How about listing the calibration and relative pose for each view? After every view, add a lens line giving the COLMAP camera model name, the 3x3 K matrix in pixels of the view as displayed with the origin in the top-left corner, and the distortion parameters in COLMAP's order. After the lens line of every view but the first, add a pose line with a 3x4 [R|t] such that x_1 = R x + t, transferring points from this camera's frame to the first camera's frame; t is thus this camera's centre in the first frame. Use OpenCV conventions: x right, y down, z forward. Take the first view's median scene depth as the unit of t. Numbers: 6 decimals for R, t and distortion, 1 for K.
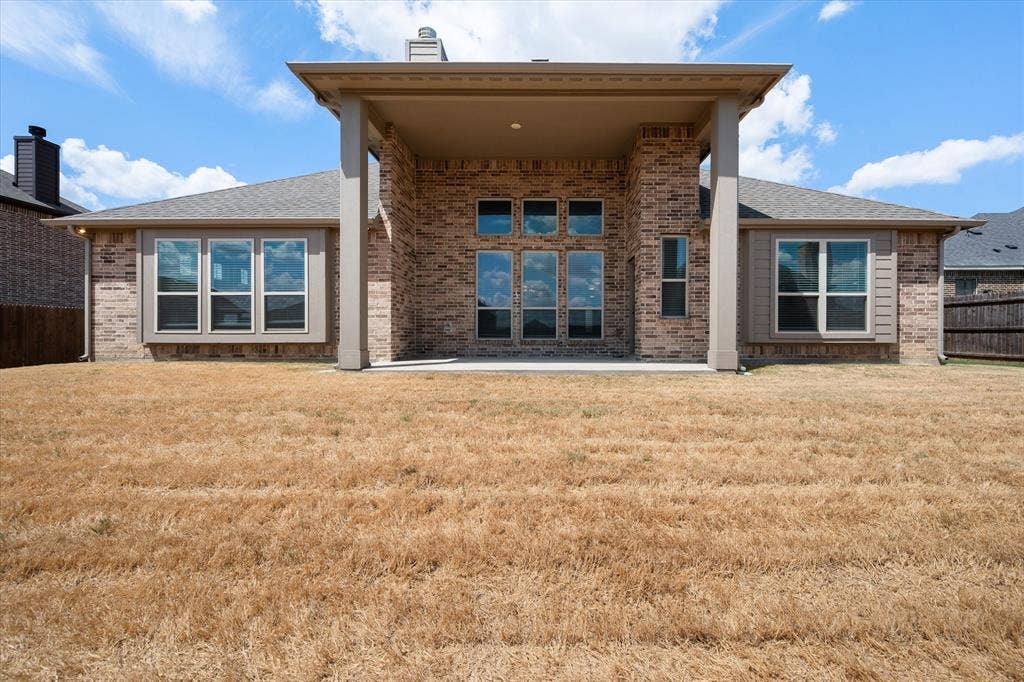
lens RADIAL K [[401.2, 0, 517.8], [0, 401.2, 334.1], [0, 0, 1]] dist [-0.002114, -0.000206]
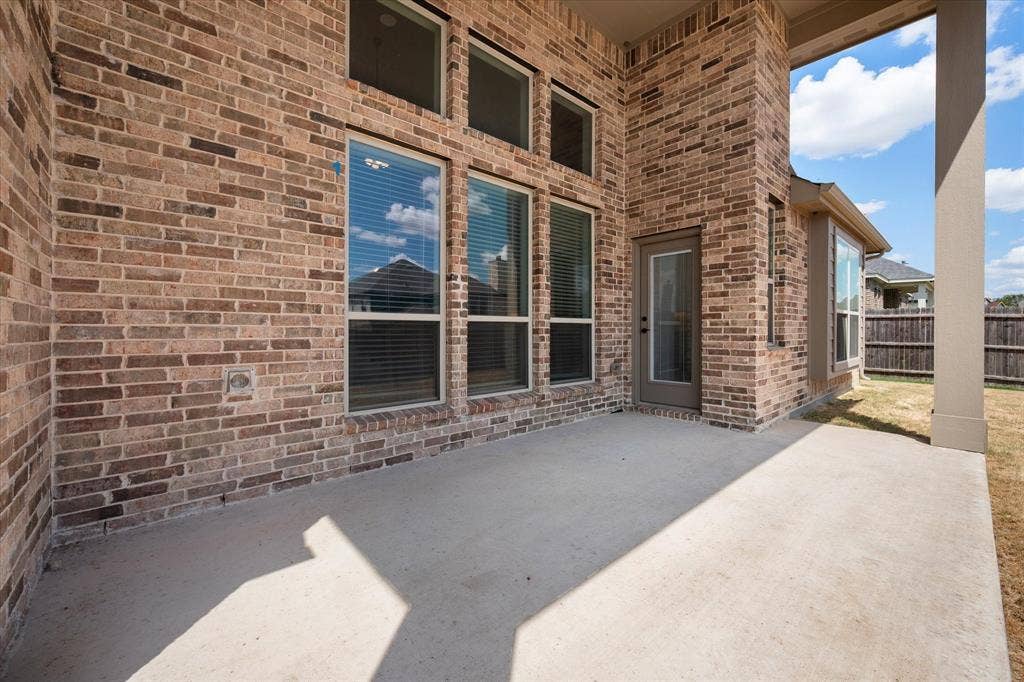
lens RADIAL K [[401.2, 0, 517.8], [0, 401.2, 334.1], [0, 0, 1]] dist [-0.002114, -0.000206]
pose [[0.755437, -0.010651, 0.655134, -0.208349], [0.016292, 0.999864, -0.002532, -0.048321], [-0.655018, 0.012587, 0.755508, 0.684732]]
